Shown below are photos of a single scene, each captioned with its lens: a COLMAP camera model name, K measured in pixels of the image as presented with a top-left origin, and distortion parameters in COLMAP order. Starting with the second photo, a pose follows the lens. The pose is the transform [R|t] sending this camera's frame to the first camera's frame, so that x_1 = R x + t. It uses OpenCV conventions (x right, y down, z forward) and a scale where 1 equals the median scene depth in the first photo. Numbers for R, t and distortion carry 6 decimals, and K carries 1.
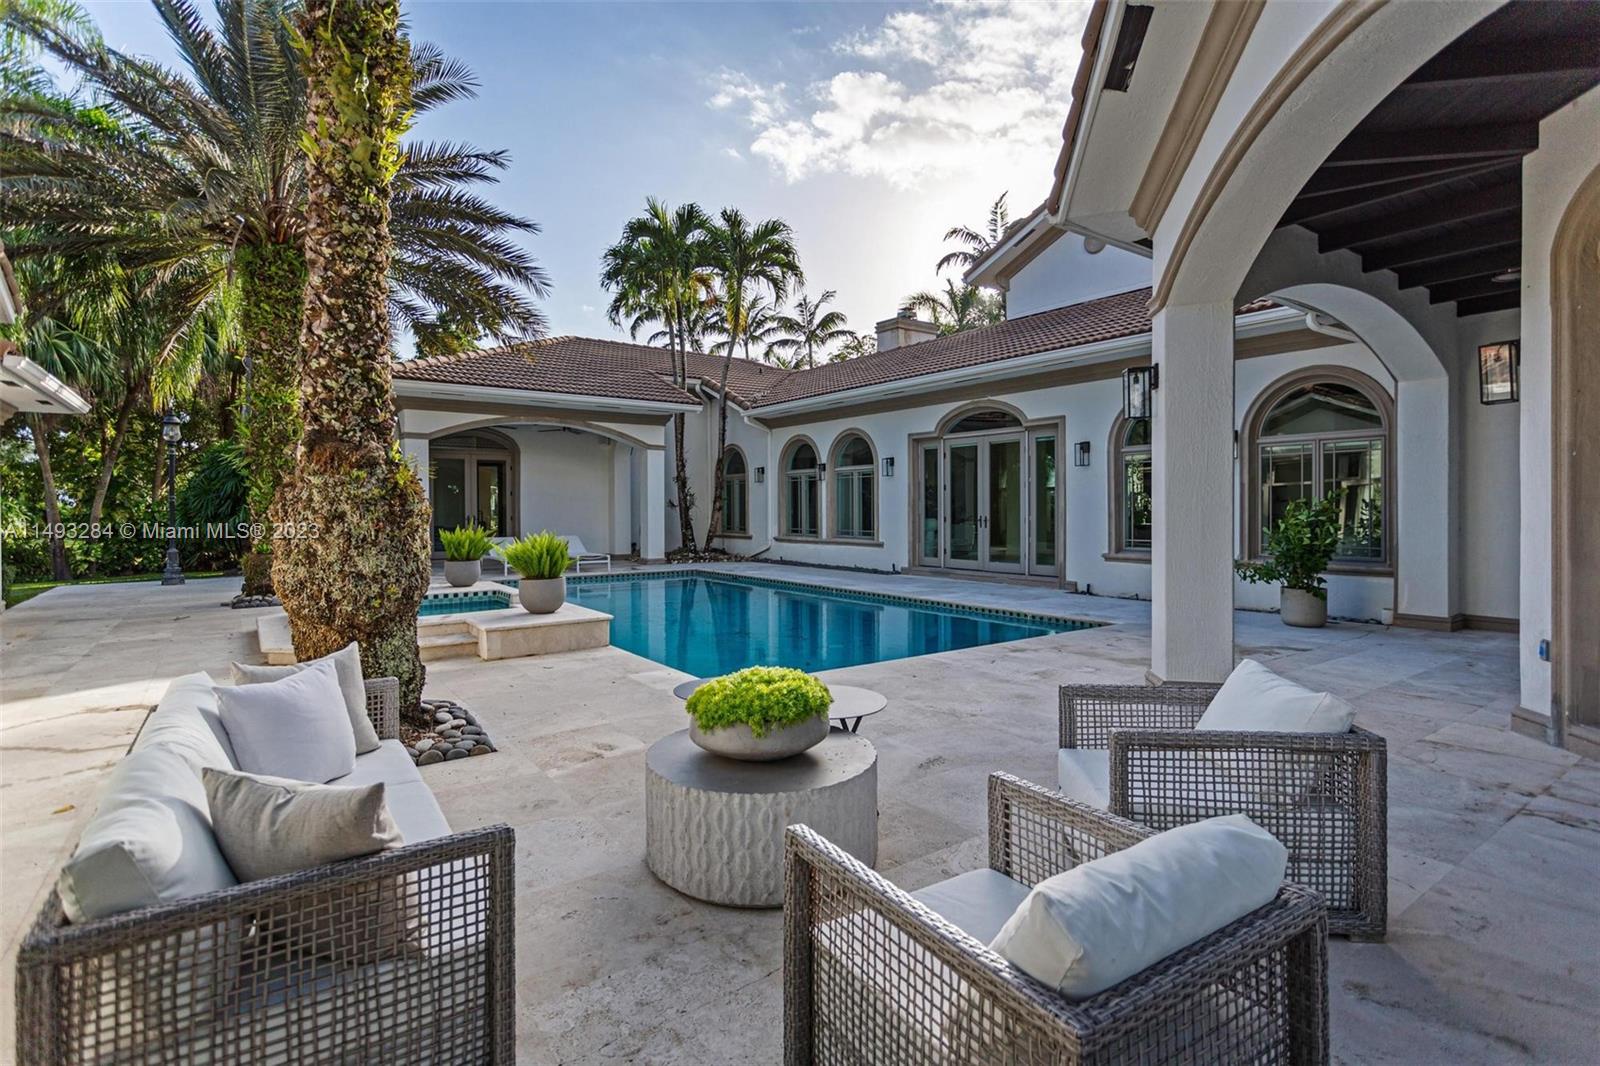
lens RADIAL K [[749.2, 0, 803.0], [0, 749.2, 521.9], [0, 0, 1]] dist [0.004309, 0.001409]
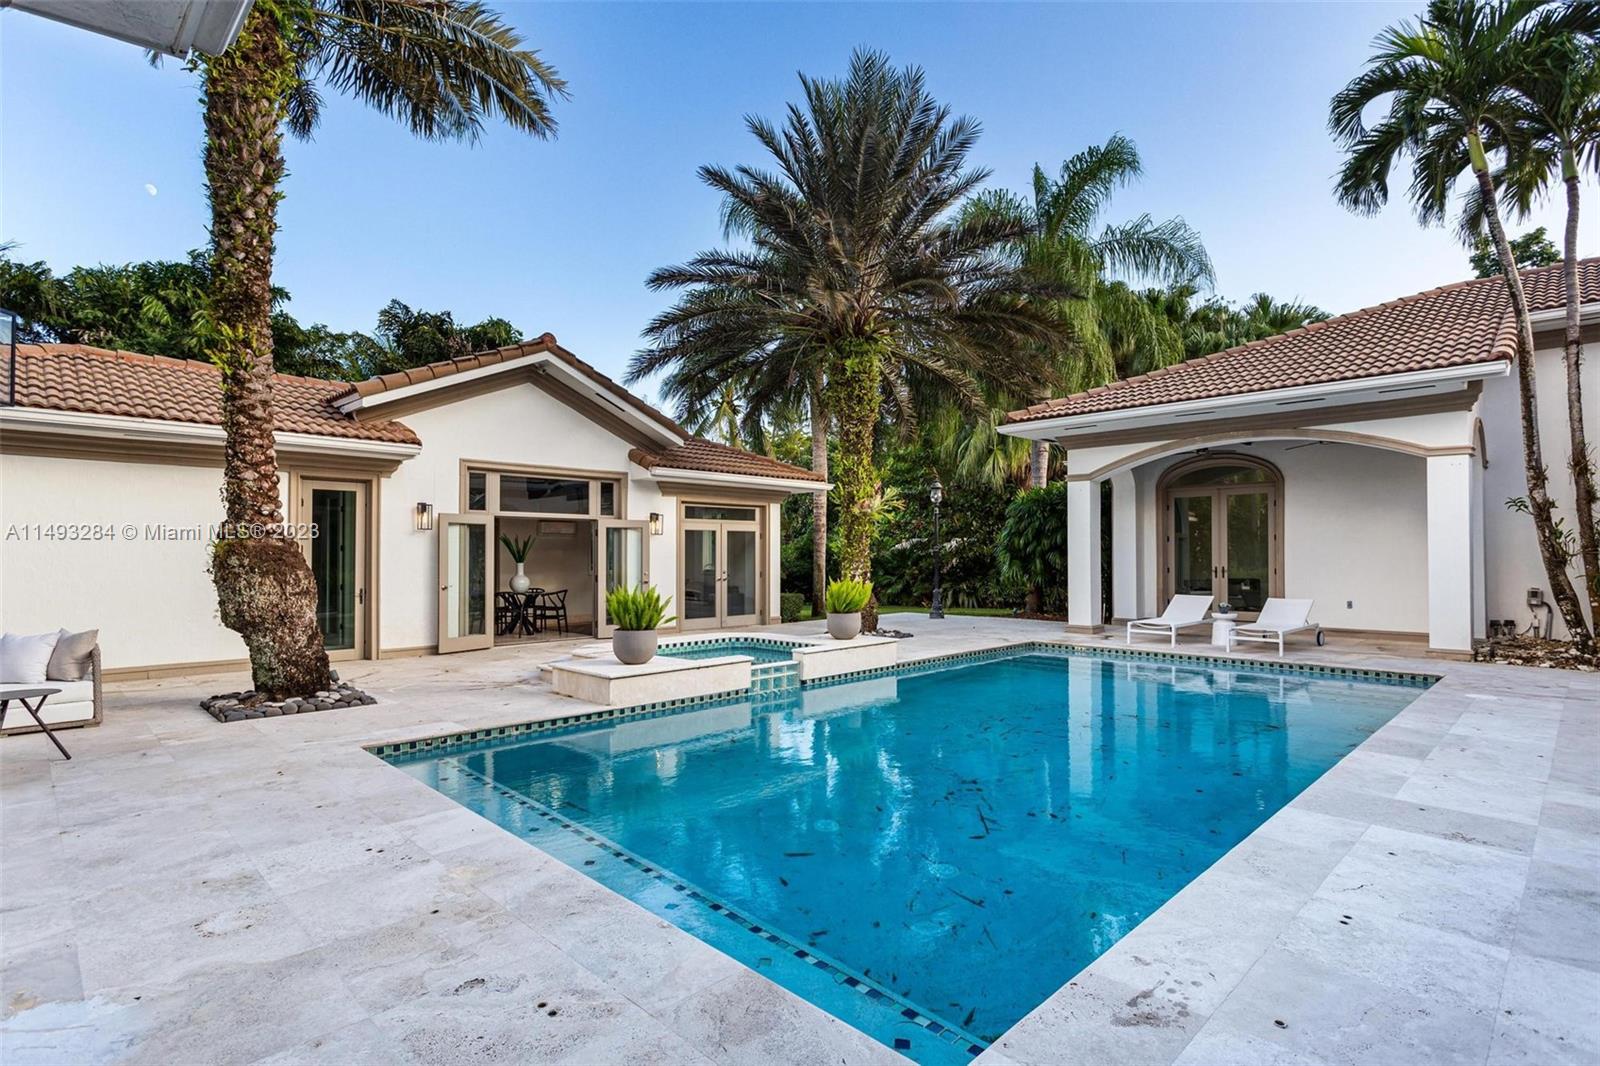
lens RADIAL K [[794.1, 0, 806.5], [0, 794.1, 548.2], [0, 0, 1]] dist [0.000449, 0.000388]
pose [[0.146543, -0.003481, -0.989198, 0.349134], [-0.020461, 0.999769, -0.006549, -0.013713], [0.988993, 0.021199, 0.146438, 0.473684]]
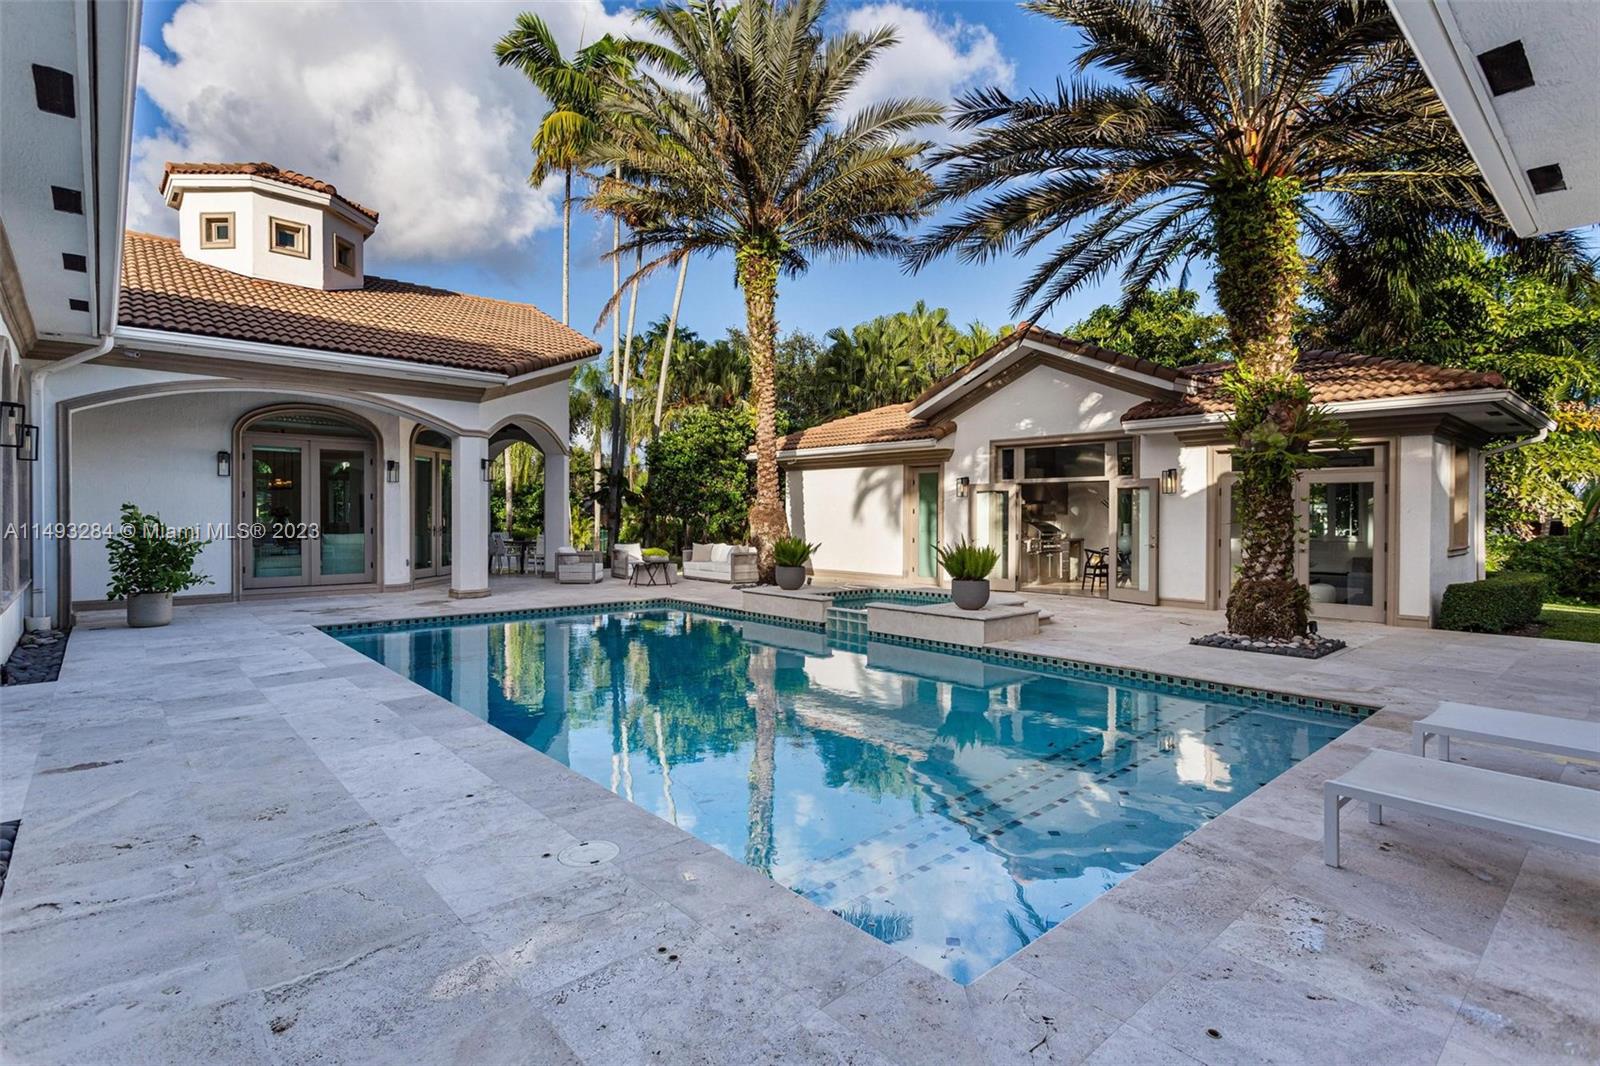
lens RADIAL K [[786.8, 0, 809.1], [0, 786.8, 523.5], [0, 0, 1]] dist [0.000878, 0.000055]
pose [[-0.995947, 0.003670, -0.089864, -0.104704], [0.000537, 0.999392, 0.034864, -0.027940], [0.089937, 0.034675, -0.995344, 1.149604]]
